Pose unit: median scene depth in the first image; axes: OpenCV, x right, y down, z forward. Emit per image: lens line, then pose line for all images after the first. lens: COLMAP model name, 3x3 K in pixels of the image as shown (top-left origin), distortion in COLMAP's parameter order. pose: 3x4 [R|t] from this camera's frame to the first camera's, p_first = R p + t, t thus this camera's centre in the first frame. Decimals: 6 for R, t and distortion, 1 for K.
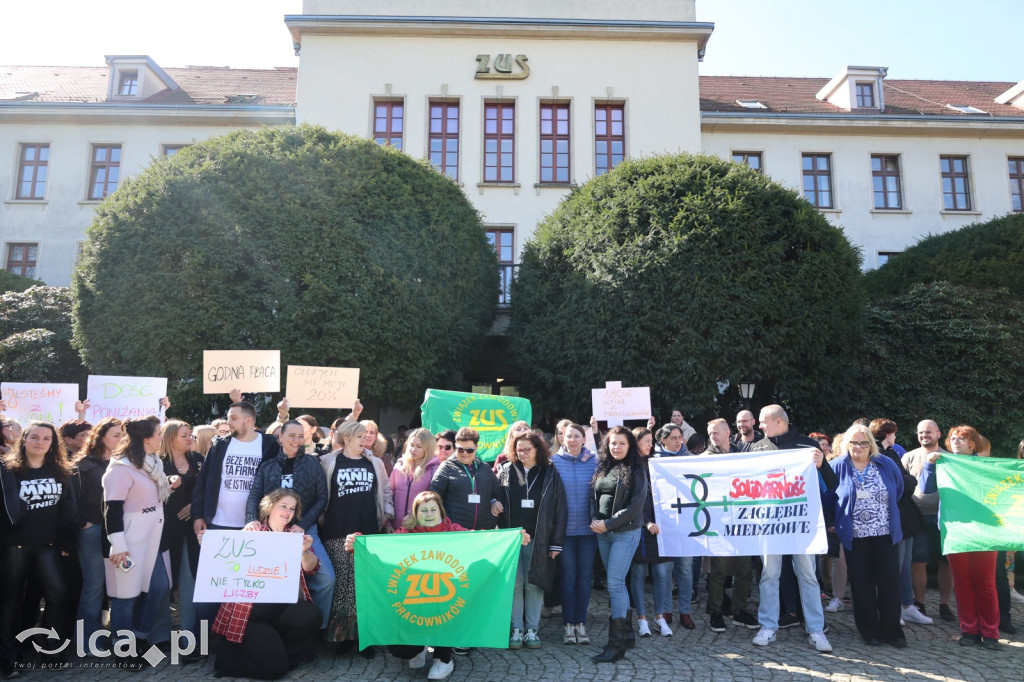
lens RADIAL K [[697.8, 0, 522.0], [0, 697.8, 337.5], [0, 0, 1]] dist [0.000782, -0.003457]
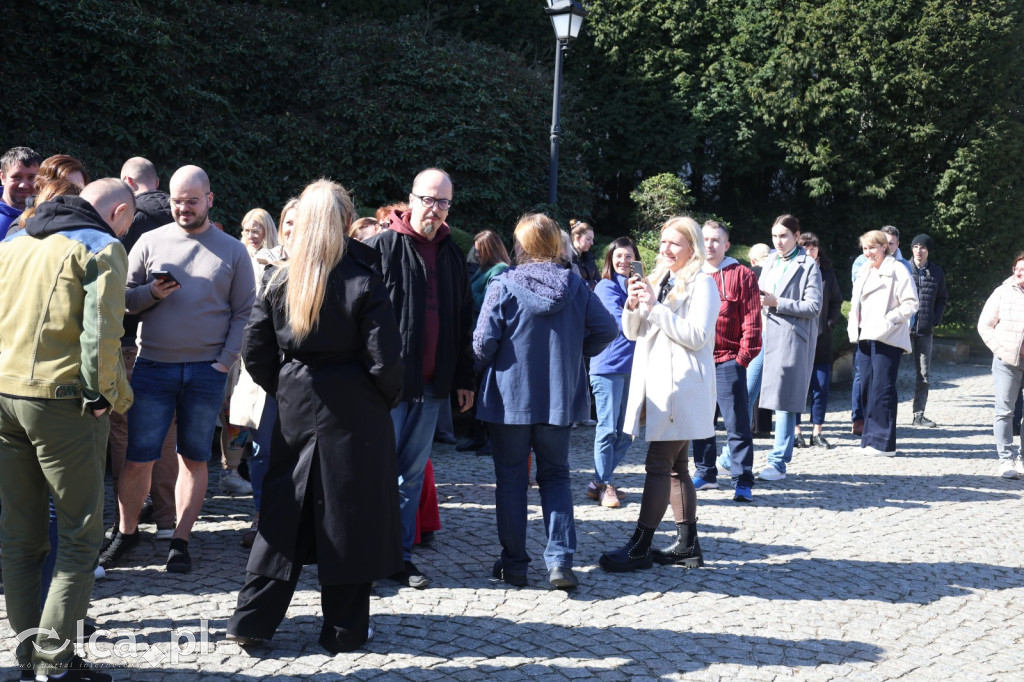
lens RADIAL K [[1282.7, 0, 505.6], [0, 1282.7, 337.2], [0, 0, 1]] dist [-0.010635, 0.000000]
pose [[0.634982, -0.029480, 0.771964, 0.050205], [-0.163674, 0.971453, 0.171728, 0.008818], [-0.754989, -0.235395, 0.612030, 0.084182]]
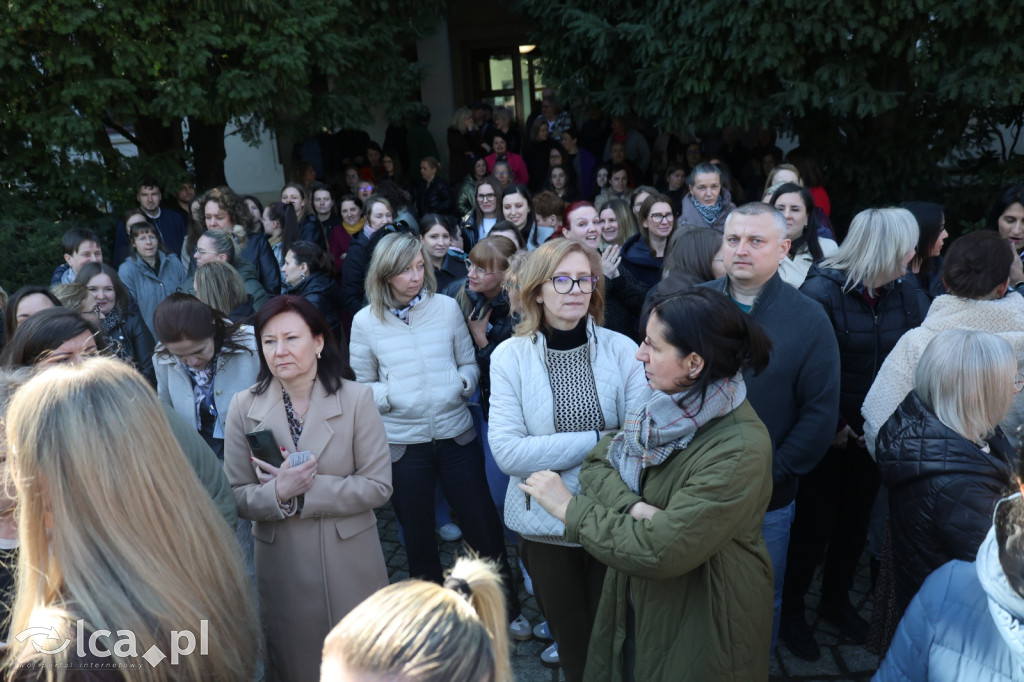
lens RADIAL K [[761.6, 0, 519.3], [0, 761.6, 338.1], [0, 0, 1]] dist [-0.010020, 0.020538]
pose [[0.993745, -0.057546, -0.095708, 0.025793], [0.092168, 0.906553, 0.411906, 0.032779], [0.063061, -0.418151, 0.906186, 0.540589]]
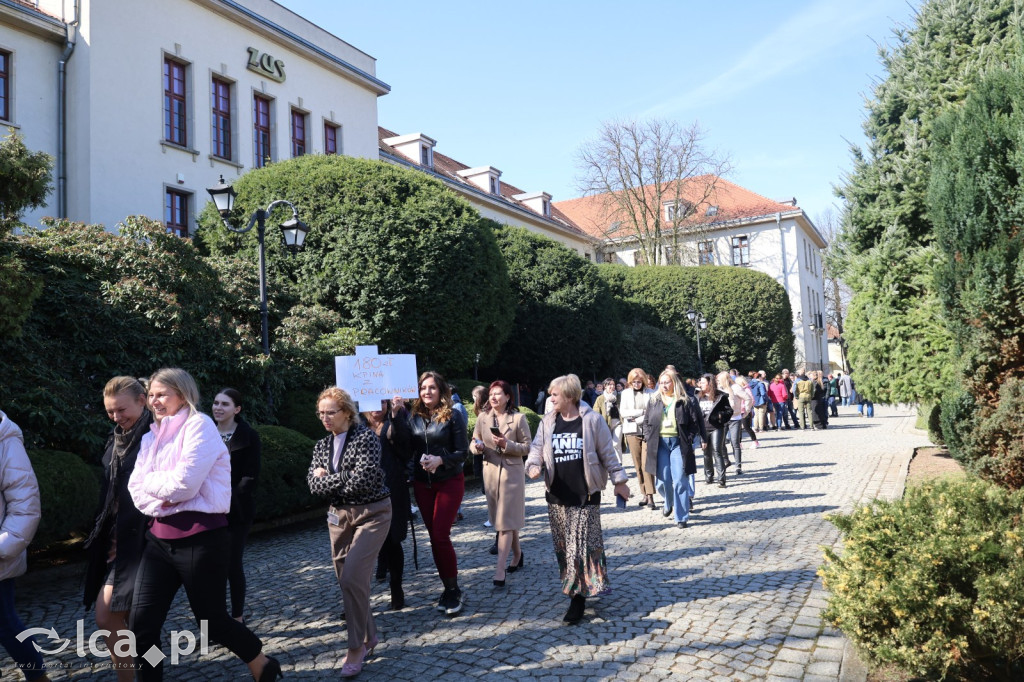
lens RADIAL K [[761.6, 0, 510.4], [0, 761.6, 361.2], [0, 0, 1]] dist [-0.010020, 0.020538]
pose [[0.509264, 0.005088, 0.860595, -2.078978], [-0.092358, 0.994531, 0.048774, -0.025624], [-0.855640, -0.104322, 0.506949, -0.012634]]
